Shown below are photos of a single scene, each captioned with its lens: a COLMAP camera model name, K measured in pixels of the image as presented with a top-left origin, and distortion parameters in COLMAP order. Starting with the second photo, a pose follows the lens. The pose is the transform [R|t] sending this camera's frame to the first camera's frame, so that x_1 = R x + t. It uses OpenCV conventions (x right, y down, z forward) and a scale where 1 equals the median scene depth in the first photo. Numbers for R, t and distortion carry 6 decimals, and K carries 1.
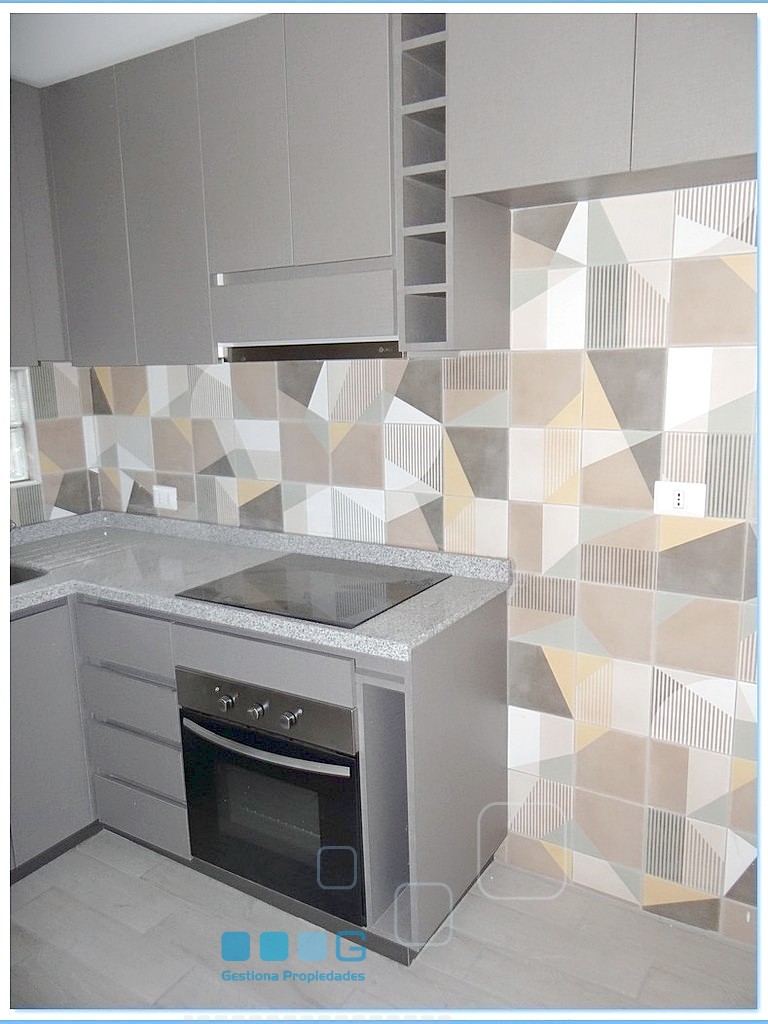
lens RADIAL K [[782.5, 0, 382.5], [0, 782.5, 505.6], [0, 0, 1]] dist [0.005353, -0.004850]
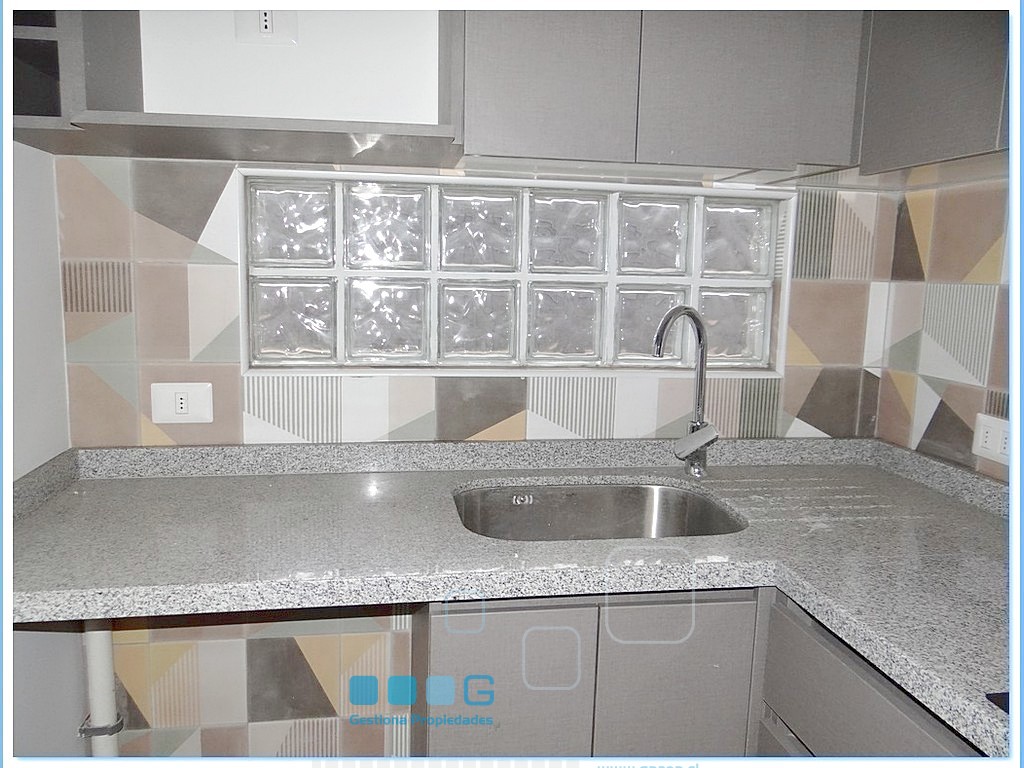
lens RADIAL K [[799.9, 0, 503.2], [0, 799.9, 383.8], [0, 0, 1]] dist [0.037737, -0.005713]
pose [[0.670029, 0.153529, -0.726285, -0.129412], [-0.178772, 0.982956, 0.042861, -0.012788], [0.720487, 0.101121, 0.686056, 0.446828]]
